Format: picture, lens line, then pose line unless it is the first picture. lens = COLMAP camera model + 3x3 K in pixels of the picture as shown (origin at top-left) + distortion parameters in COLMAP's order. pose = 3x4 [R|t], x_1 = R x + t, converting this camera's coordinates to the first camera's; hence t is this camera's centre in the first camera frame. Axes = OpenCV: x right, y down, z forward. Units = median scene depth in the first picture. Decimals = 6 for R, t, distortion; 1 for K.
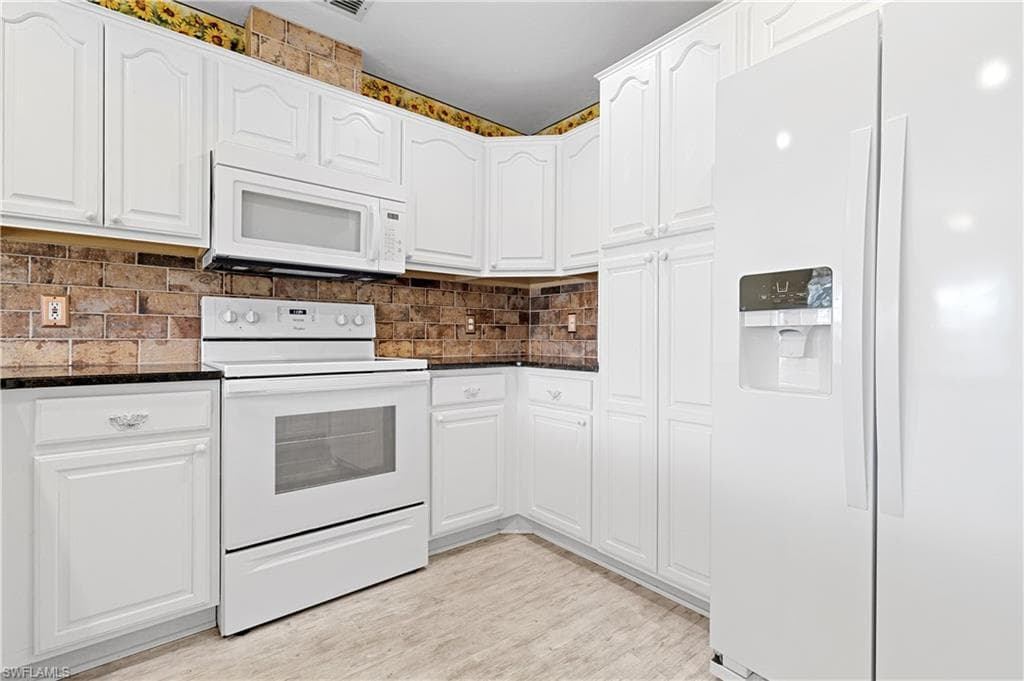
lens RADIAL K [[460.3, 0, 516.2], [0, 460.3, 342.3], [0, 0, 1]] dist [0.000815, -0.000170]
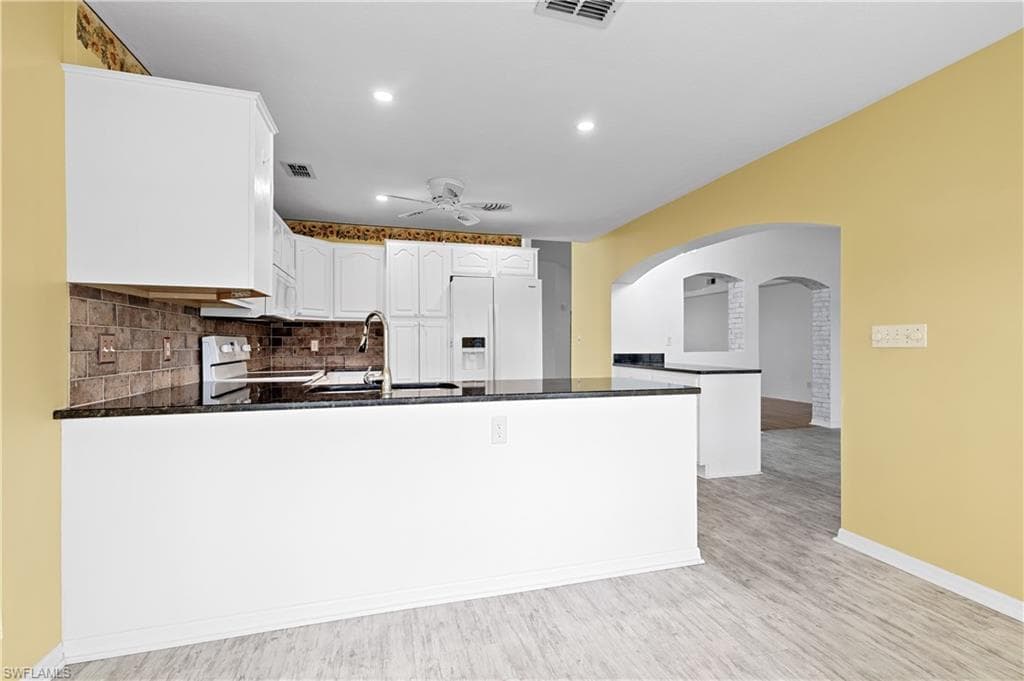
lens RADIAL K [[460.3, 0, 516.2], [0, 460.3, 342.3], [0, 0, 1]] dist [0.000815, -0.000170]
pose [[0.400310, -0.003294, 0.916374, -1.605634], [0.011060, 0.999938, -0.001237, -0.064217], [-0.916313, 0.010630, 0.400321, -0.474934]]
